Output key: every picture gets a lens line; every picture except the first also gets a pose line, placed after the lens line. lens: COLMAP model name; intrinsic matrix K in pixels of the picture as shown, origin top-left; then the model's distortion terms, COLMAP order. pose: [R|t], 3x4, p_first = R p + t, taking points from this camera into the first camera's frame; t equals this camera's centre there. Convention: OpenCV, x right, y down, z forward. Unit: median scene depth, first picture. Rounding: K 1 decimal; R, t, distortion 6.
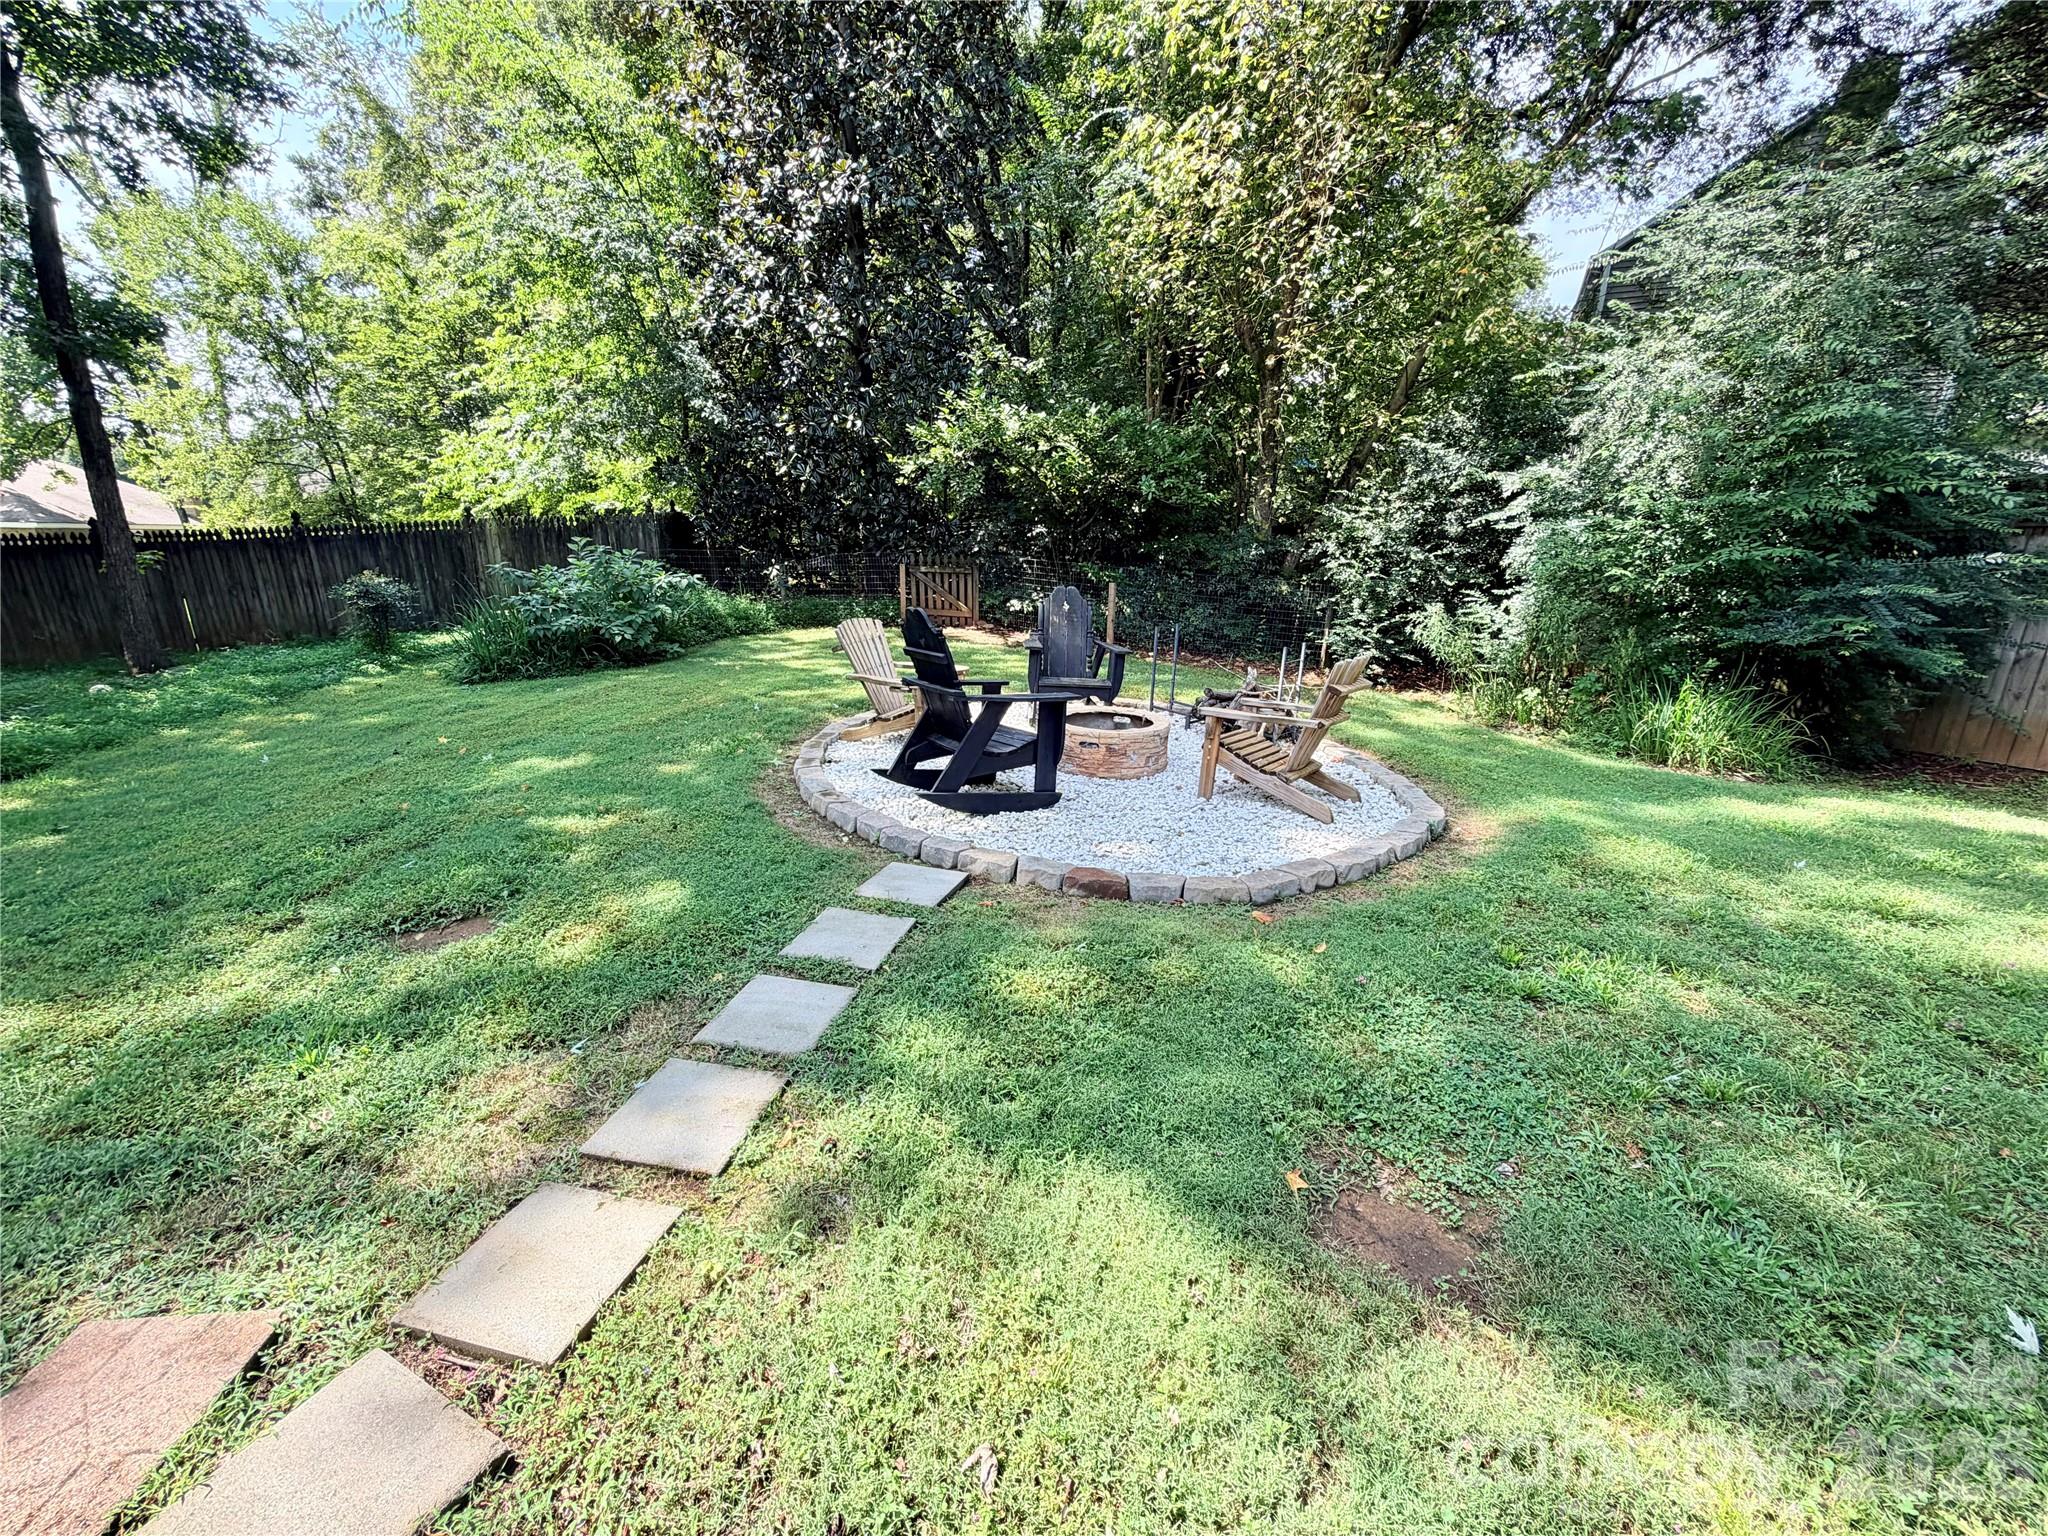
lens RADIAL K [[816.8, 0, 1020.3], [0, 816.8, 770.1], [0, 0, 1]] dist [0.000818, -0.000227]
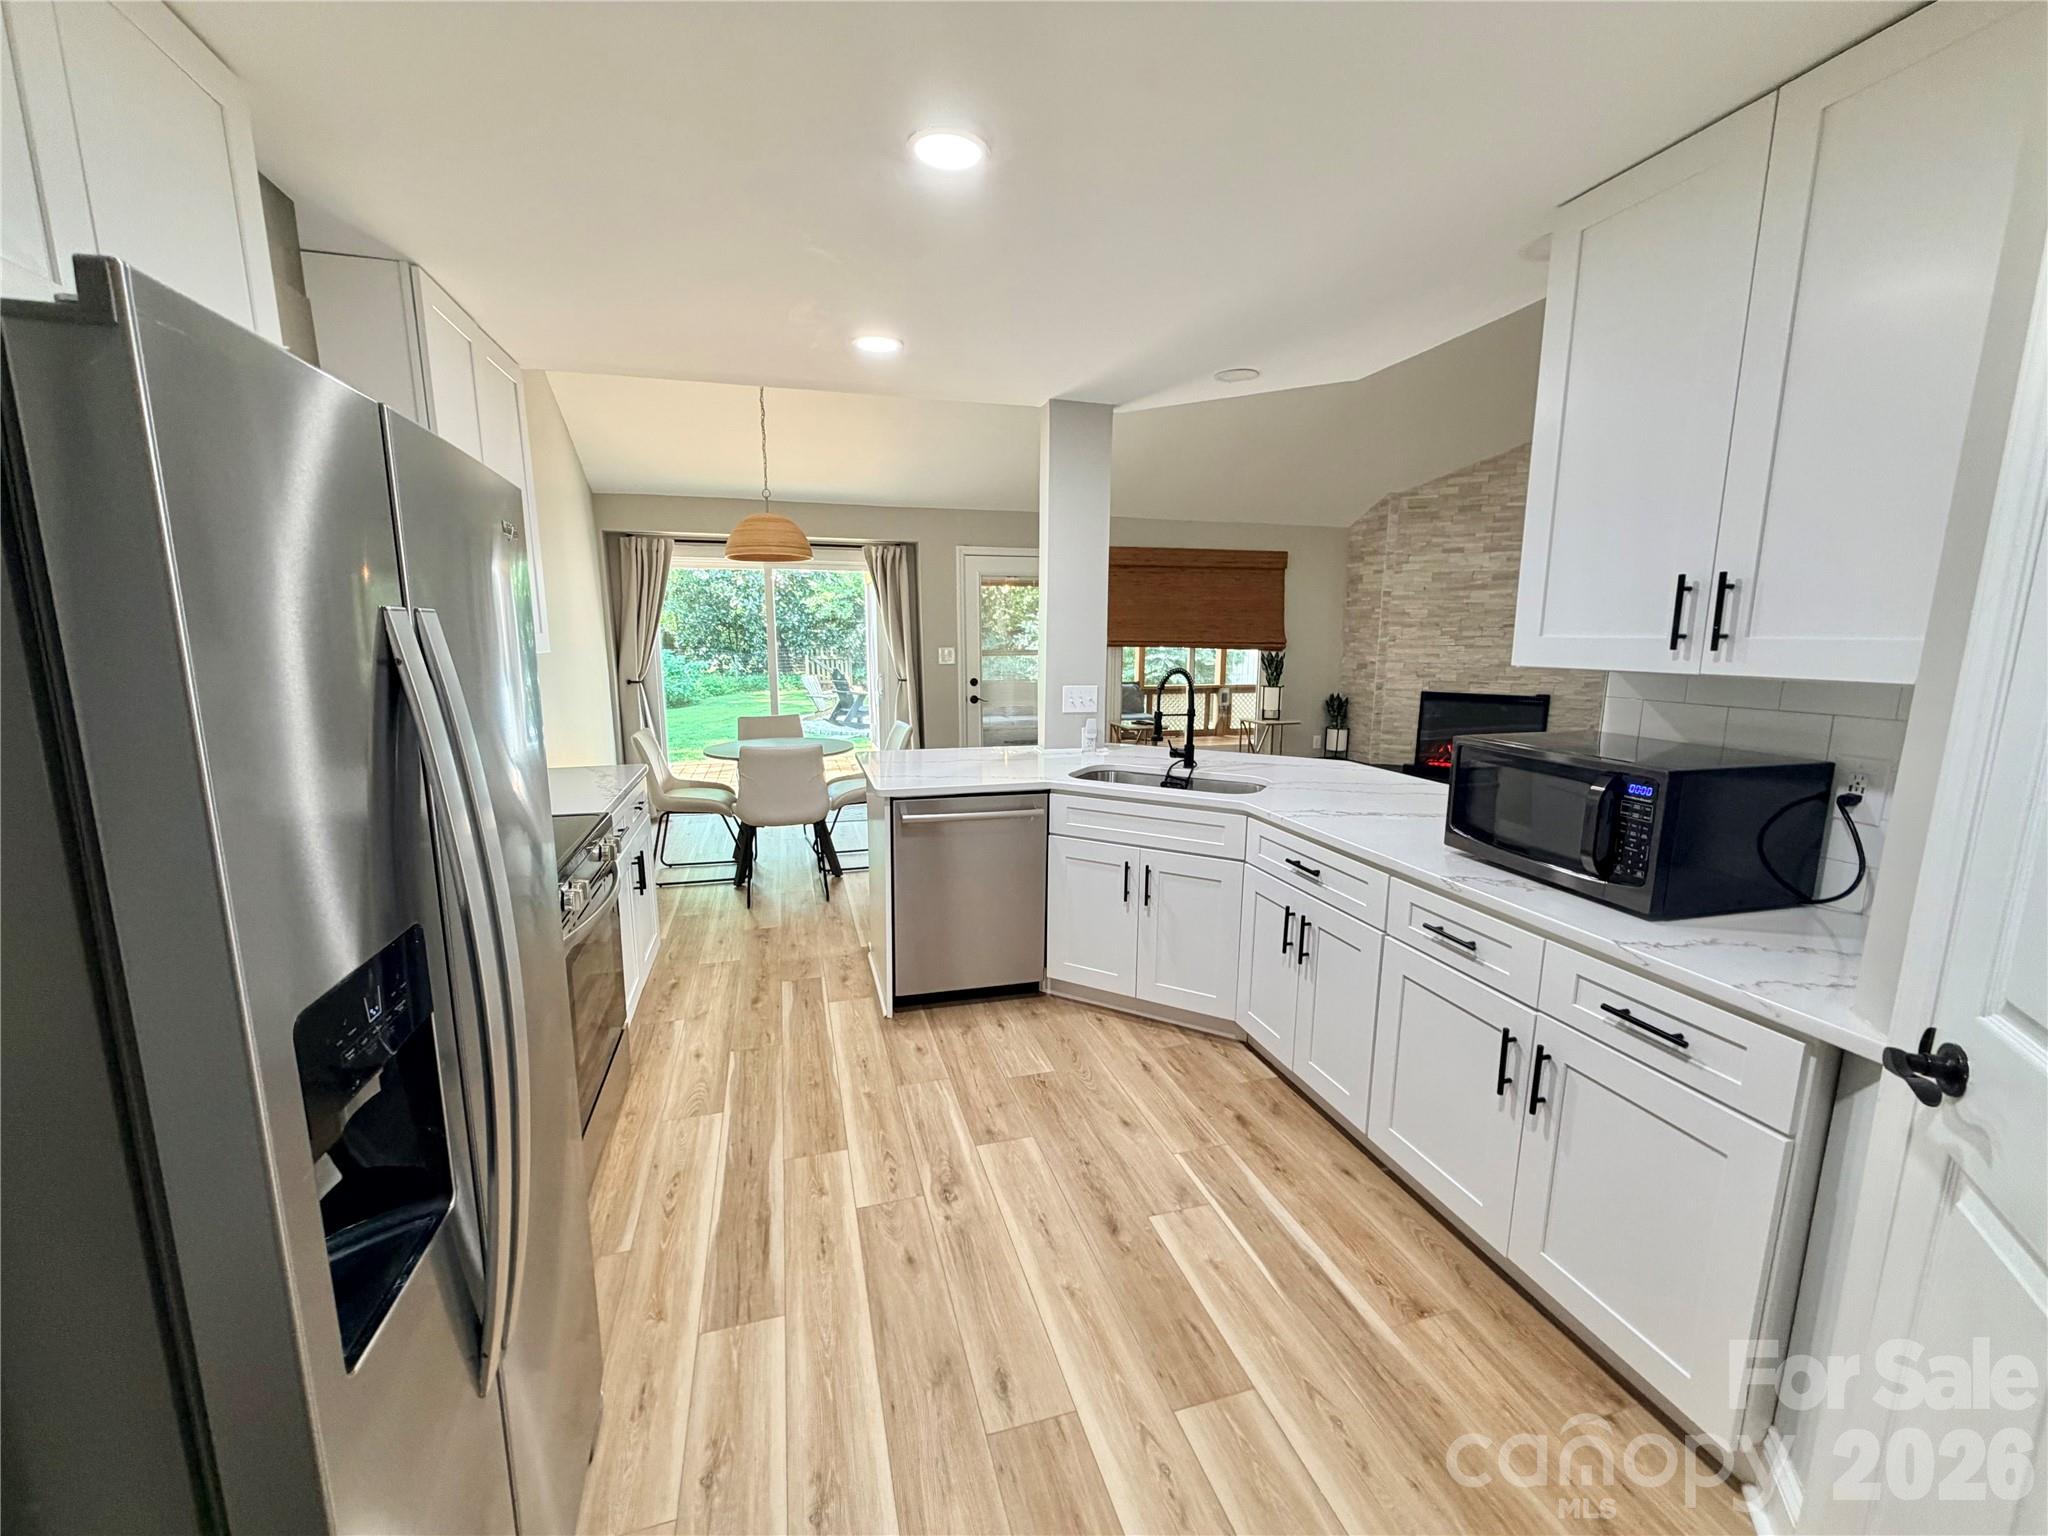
lens RADIAL K [[816.8, 0, 1018.2], [0, 816.8, 770.0], [0, 0, 1]] dist [0.000818, -0.000227]
pose [[0.987626, -0.043683, 0.150619, 0.038611], [0.058694, 0.993581, -0.096700, 0.253027], [-0.145428, 0.104344, 0.983851, -1.018010]]
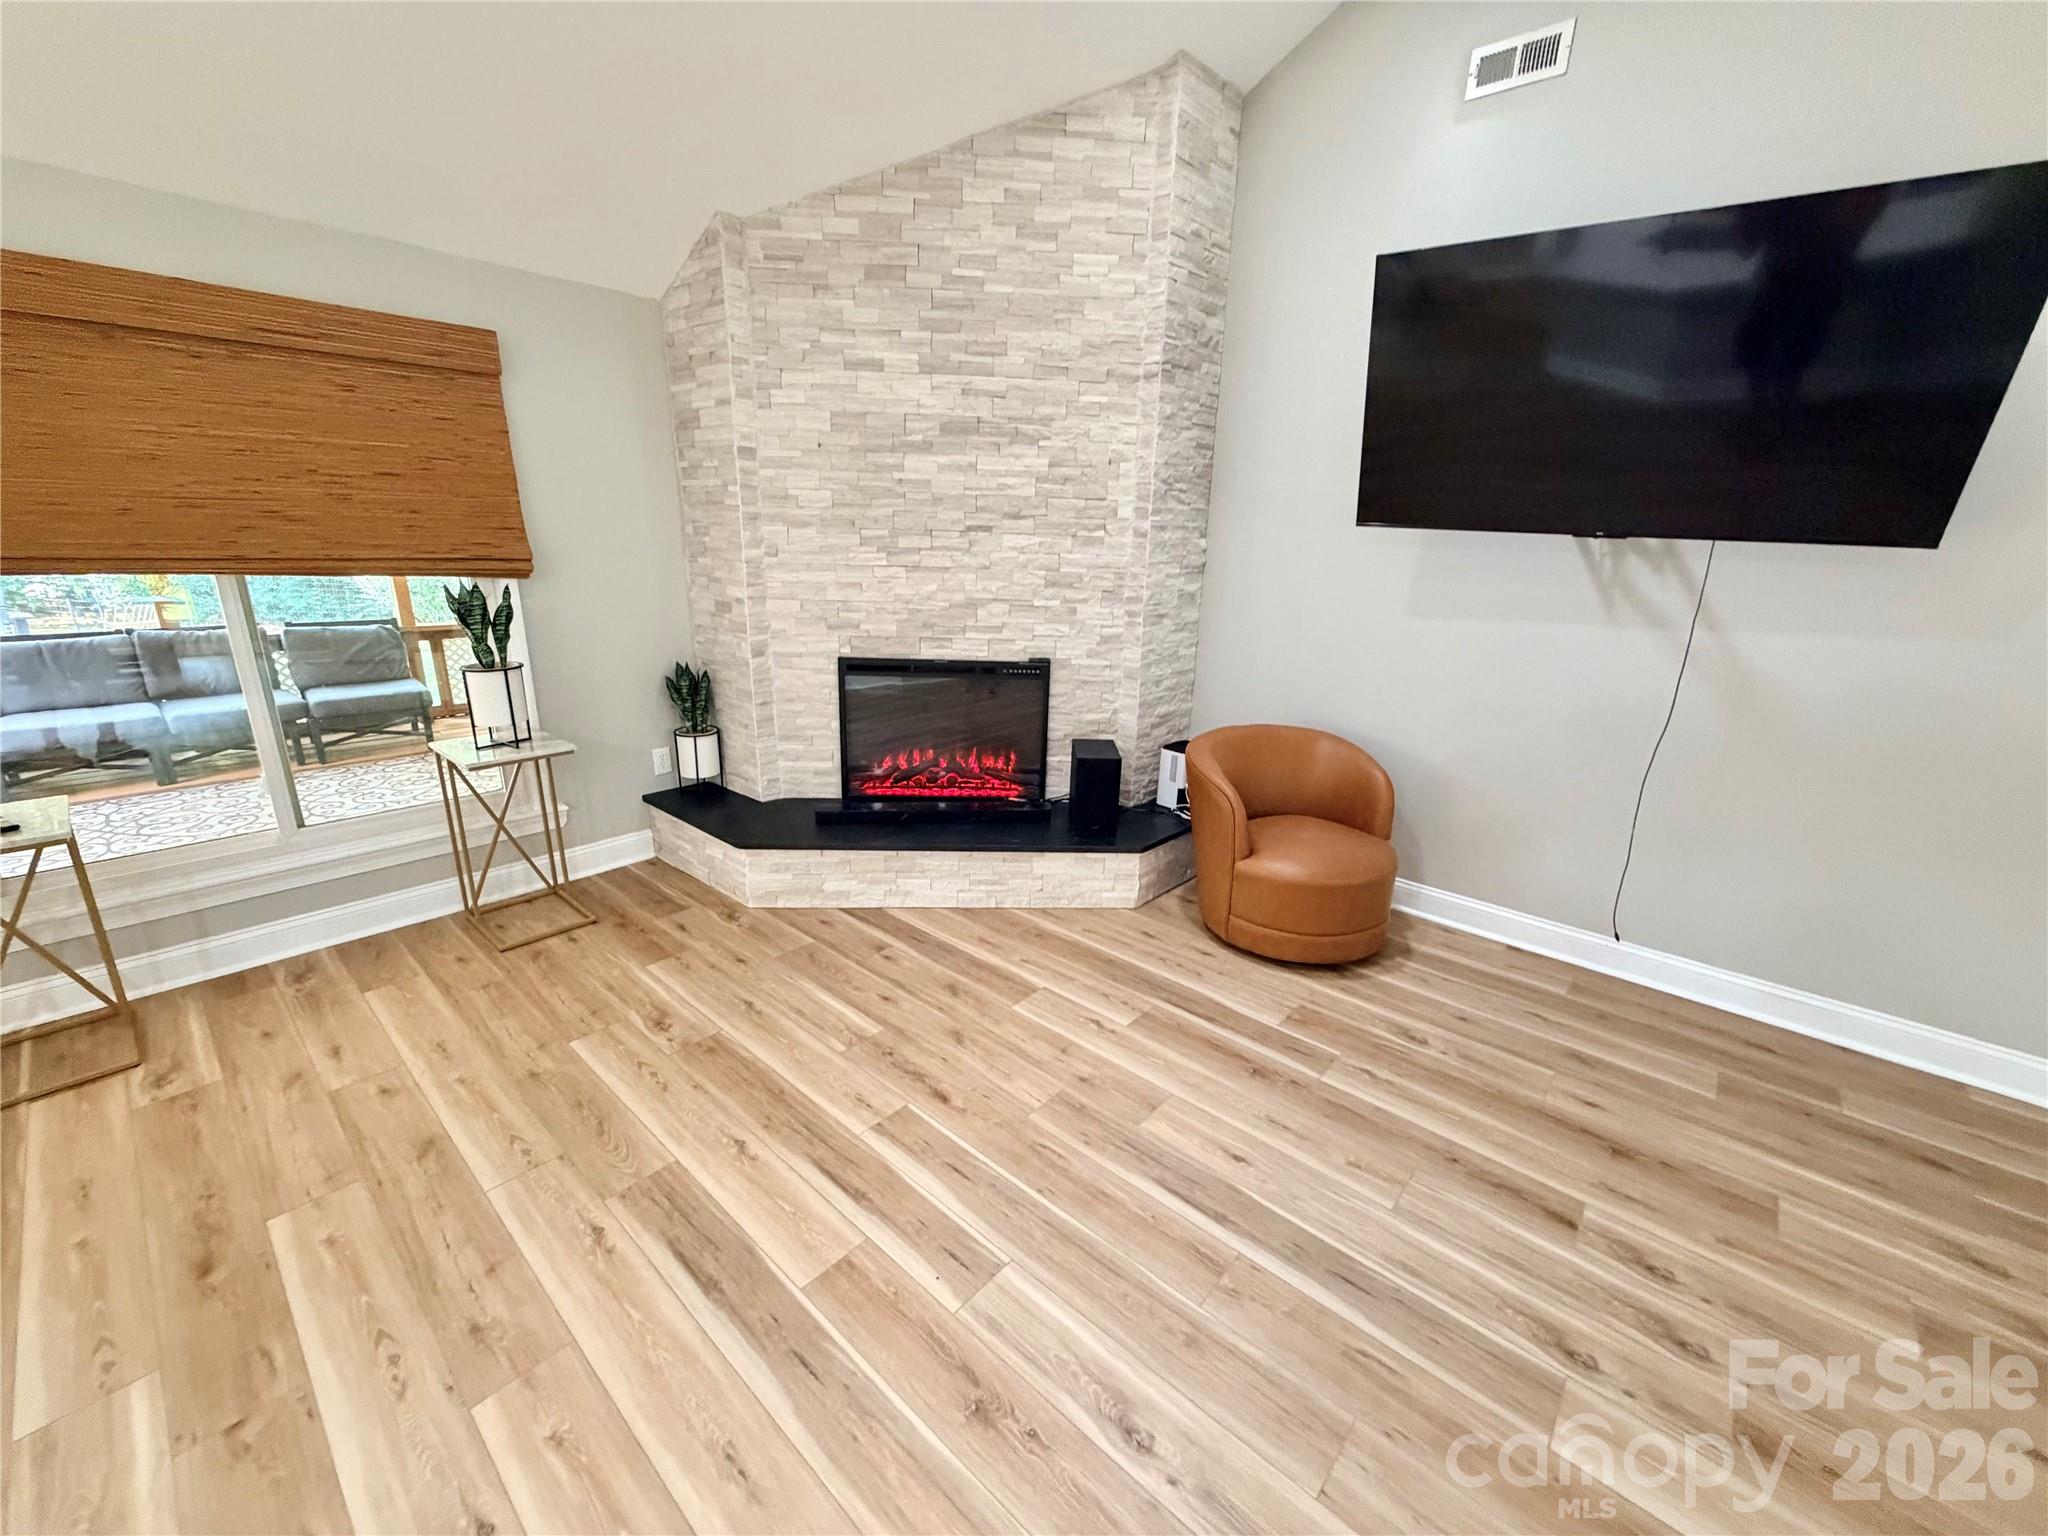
lens RADIAL K [[816.8, 0, 1017.9], [0, 816.8, 769.6], [0, 0, 1]] dist [0.000818, -0.000227]
pose [[0.755165, -0.187733, 0.628078, 0.307630], [0.168643, 0.981504, 0.090605, 0.169846], [-0.633470, 0.037499, 0.772858, -0.717554]]
